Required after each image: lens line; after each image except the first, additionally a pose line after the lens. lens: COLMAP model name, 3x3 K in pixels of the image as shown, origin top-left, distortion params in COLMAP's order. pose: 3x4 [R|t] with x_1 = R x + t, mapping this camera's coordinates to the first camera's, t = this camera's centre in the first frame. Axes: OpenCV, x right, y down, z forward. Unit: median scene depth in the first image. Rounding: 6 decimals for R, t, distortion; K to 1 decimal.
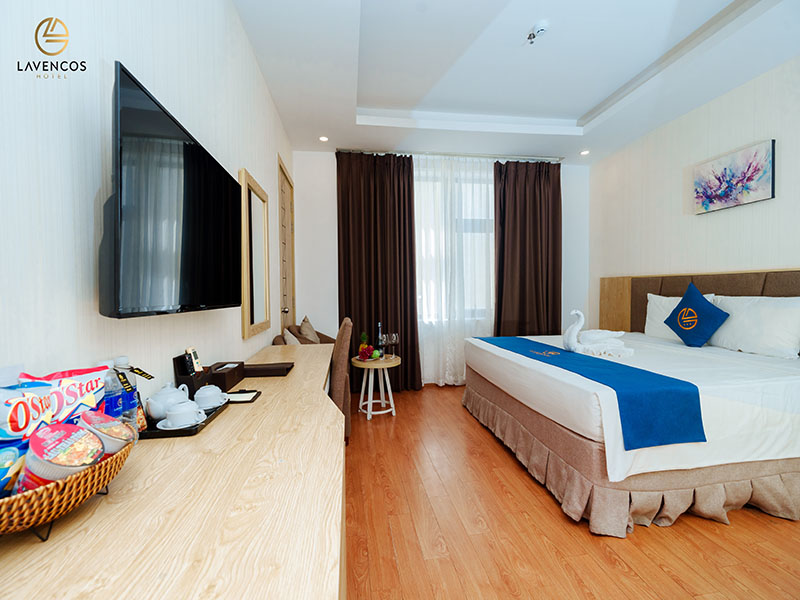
lens RADIAL K [[346.3, 0, 398.6], [0, 346.3, 296.1], [0, 0, 1]] dist [-0.000319, 0.000070]
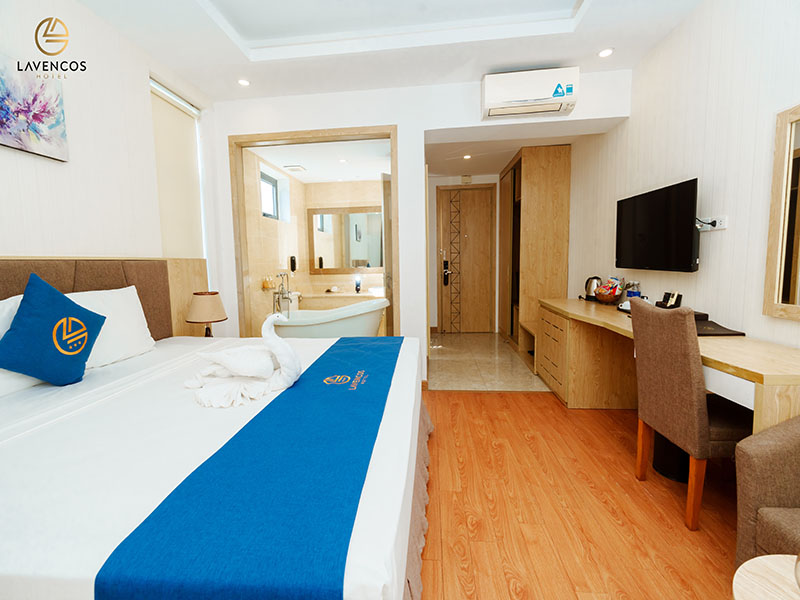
lens RADIAL K [[344.6, 0, 396.3], [0, 344.6, 291.1], [0, 0, 1]] dist [0.000523, 0.000311]
pose [[-0.971650, 0.013731, 0.236026, 0.167113], [0.037868, 0.994462, 0.098037, -0.040350], [-0.233373, 0.104195, -0.966789, 1.328969]]
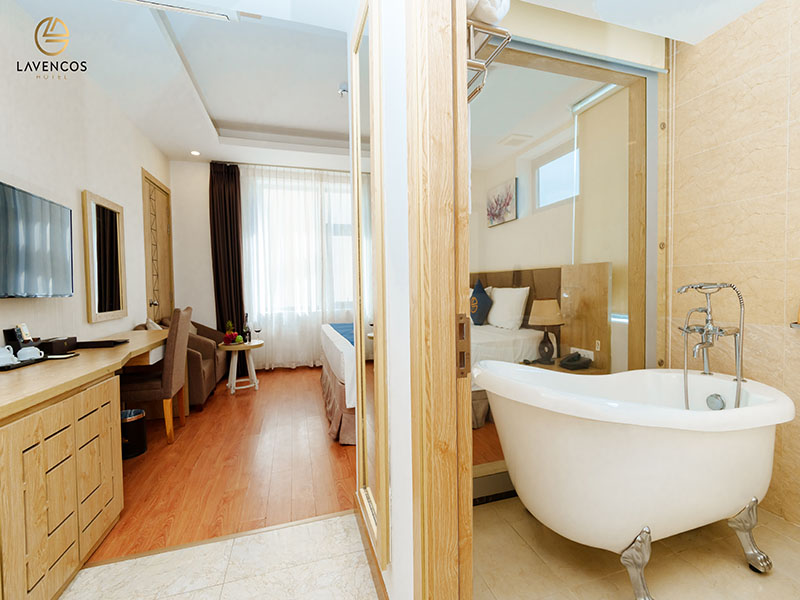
lens RADIAL K [[351.3, 0, 400.6], [0, 351.3, 295.3], [0, 0, 1]] dist [-0.002255, -0.000112]
pose [[0.987993, -0.010074, 0.154172, 0.318383], [0.008471, 0.999903, 0.011051, 0.009507], [-0.154268, -0.009613, 0.987982, -0.297392]]
